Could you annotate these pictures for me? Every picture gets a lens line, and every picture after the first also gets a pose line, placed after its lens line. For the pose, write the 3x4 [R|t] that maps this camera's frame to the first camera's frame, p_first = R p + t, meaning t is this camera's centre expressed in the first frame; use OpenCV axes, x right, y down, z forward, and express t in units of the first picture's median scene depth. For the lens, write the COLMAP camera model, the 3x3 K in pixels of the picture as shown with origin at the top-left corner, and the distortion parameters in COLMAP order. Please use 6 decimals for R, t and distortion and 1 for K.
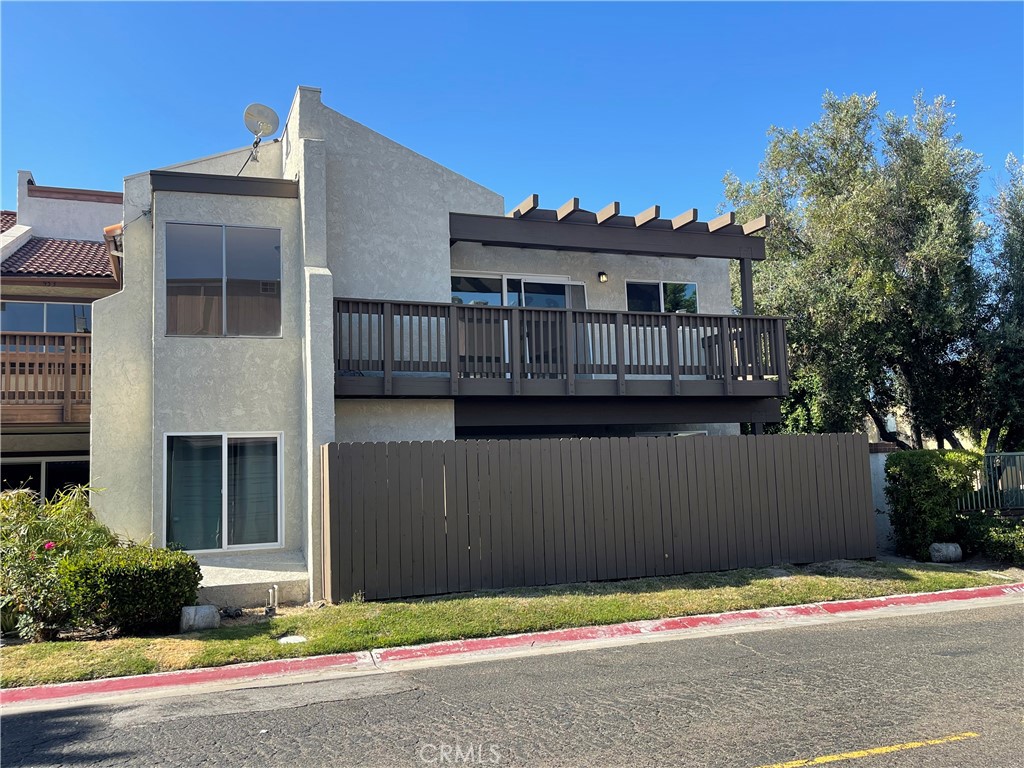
lens RADIAL K [[880.5, 0, 508.6], [0, 880.5, 378.6], [0, 0, 1]] dist [0.035935, -0.053098]
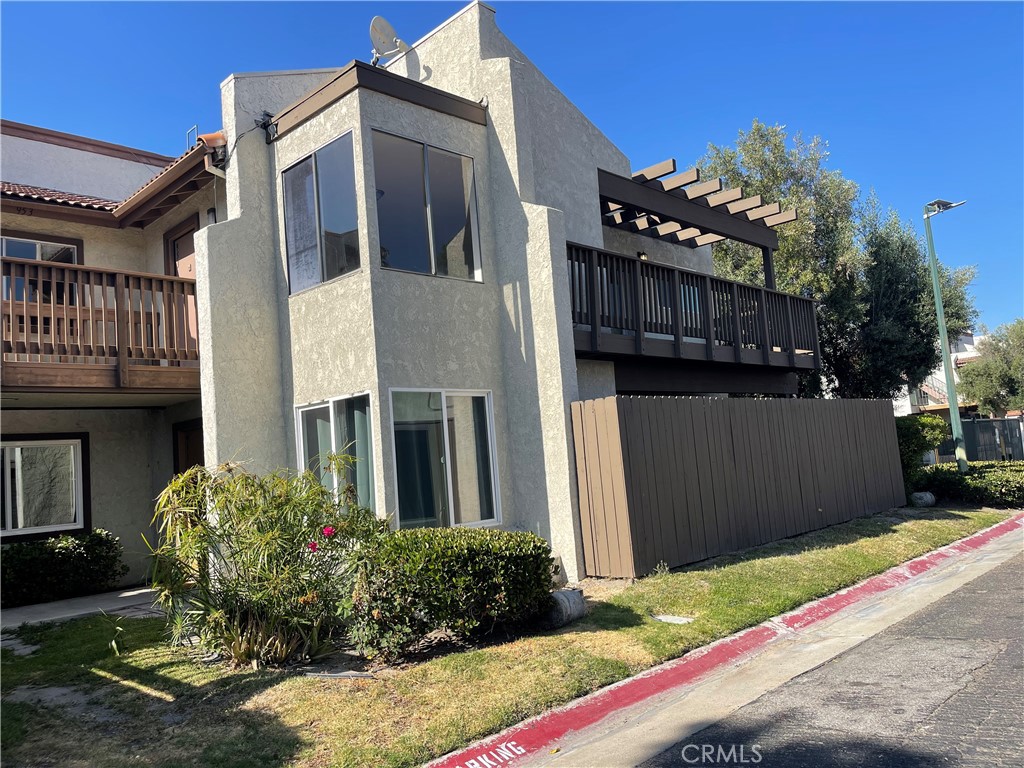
lens RADIAL K [[782.2, 0, 507.5], [0, 782.2, 383.4], [0, 0, 1]] dist [0.003695, -0.000846]
pose [[0.912017, 0.008905, 0.410055, -0.509047], [-0.003836, 0.999906, -0.013183, 0.057837], [-0.410133, 0.010451, 0.911966, 0.273766]]
